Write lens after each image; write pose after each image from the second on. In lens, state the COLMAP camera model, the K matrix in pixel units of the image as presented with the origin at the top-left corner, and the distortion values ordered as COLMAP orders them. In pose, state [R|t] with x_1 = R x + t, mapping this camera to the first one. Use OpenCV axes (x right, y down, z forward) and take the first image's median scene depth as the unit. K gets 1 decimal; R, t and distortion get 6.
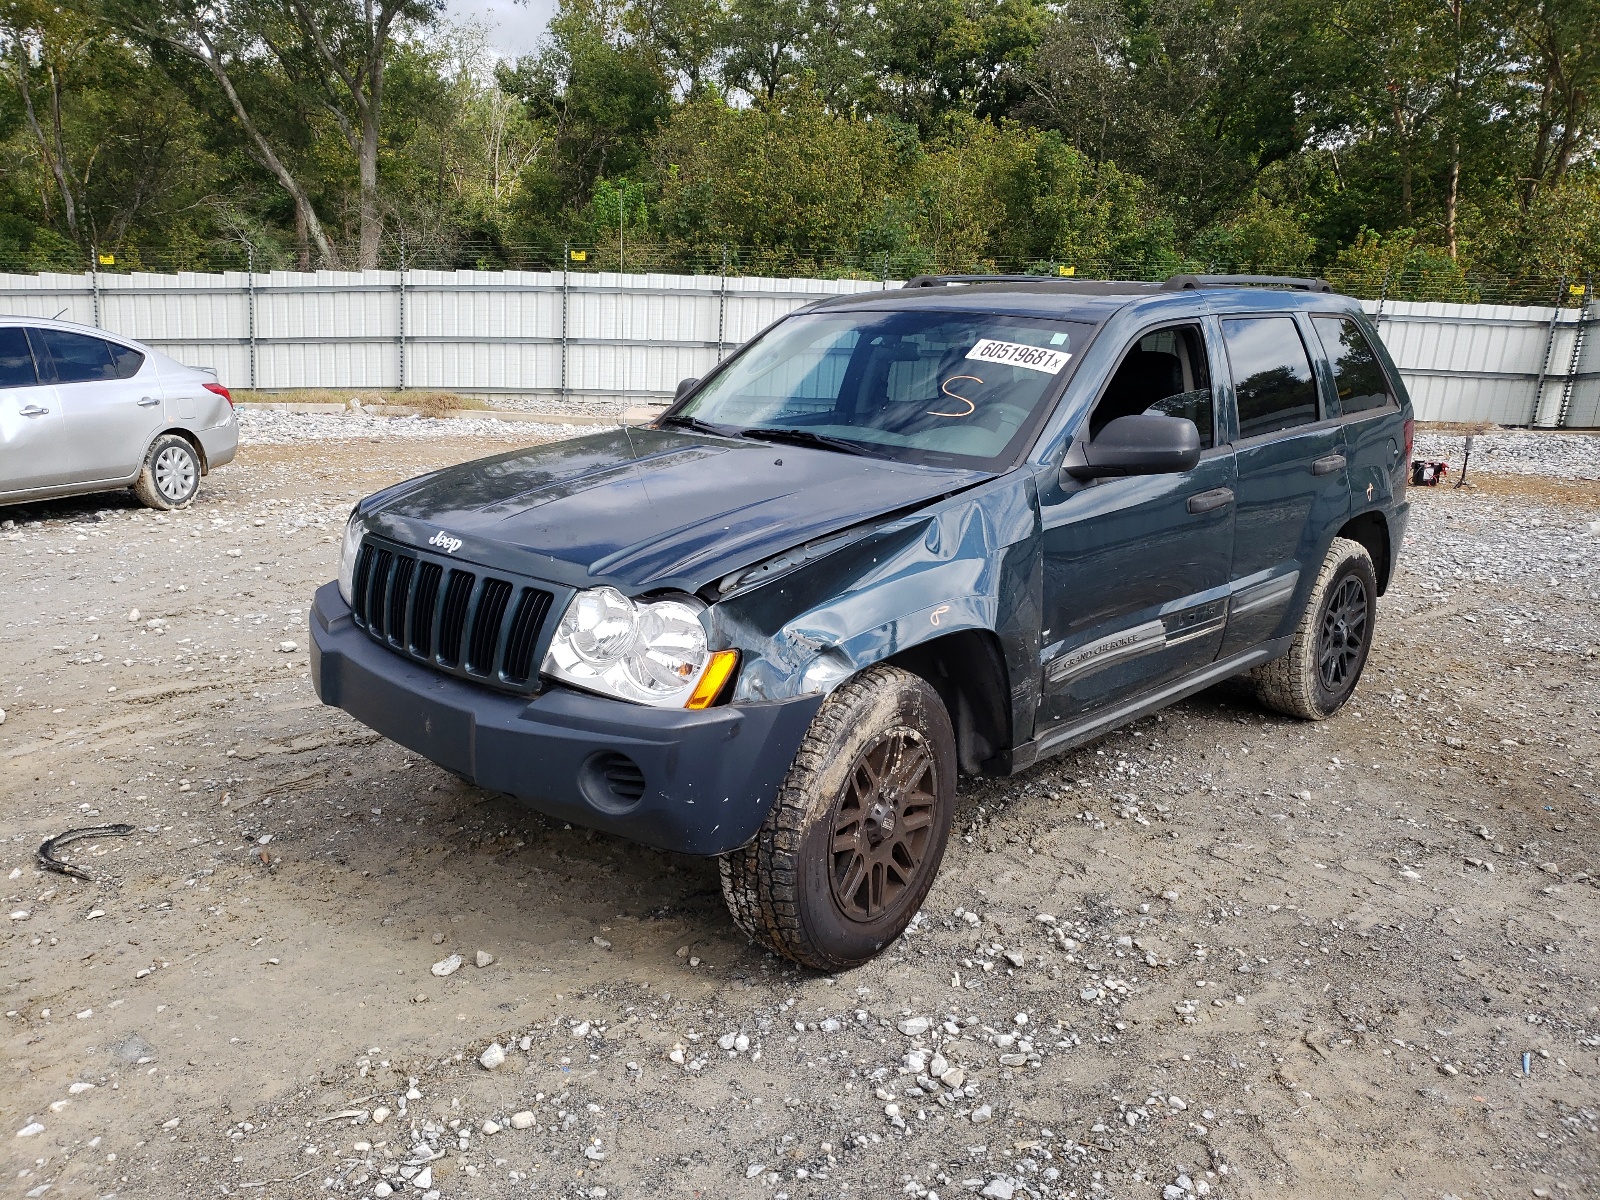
lens RADIAL K [[1463.6, 0, 724.9], [0, 1463.6, 598.8], [0, 0, 1]] dist [0.056789, -0.126966]
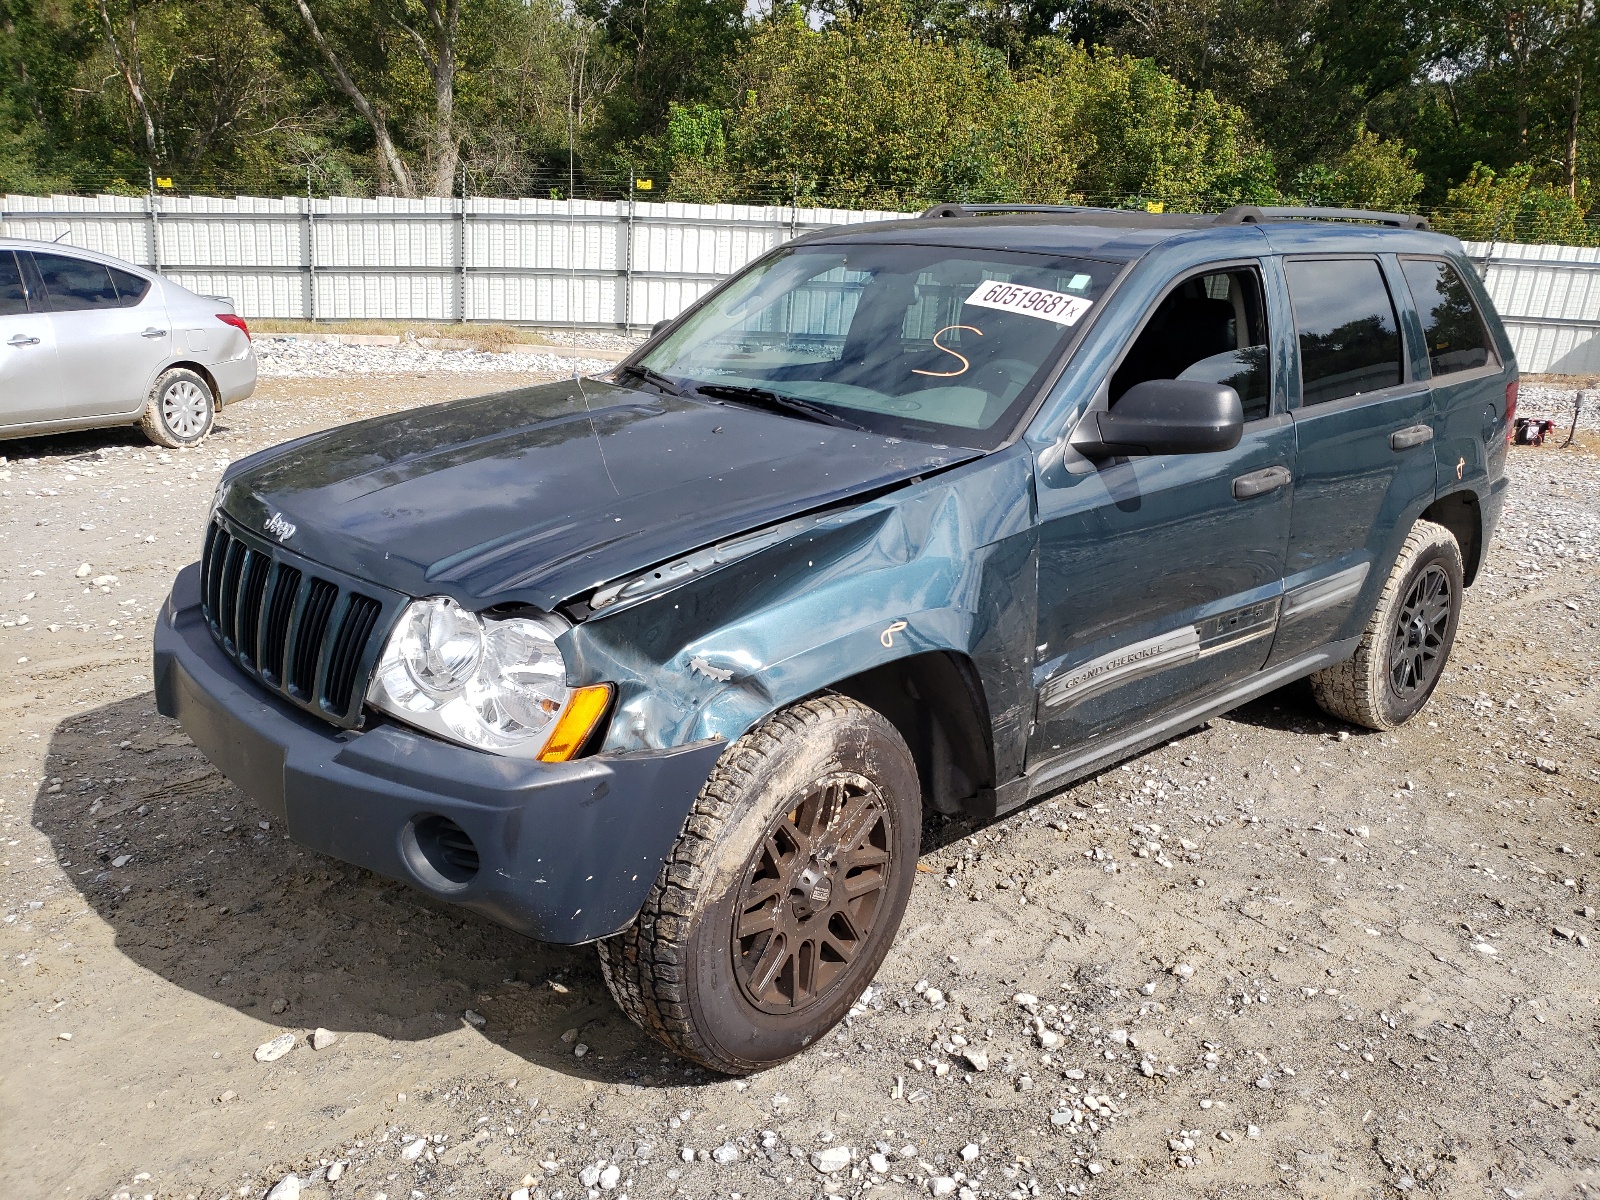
lens RADIAL K [[1364.4, 0, 800.0], [0, 1364.4, 600.0], [0, 0, 1]] dist [0.019103, -0.010301]
pose [[0.998923, 0.024054, -0.039672, 0.104137], [-0.021631, 0.997939, 0.060417, -0.042083], [0.041043, -0.059494, 0.997385, 0.220605]]
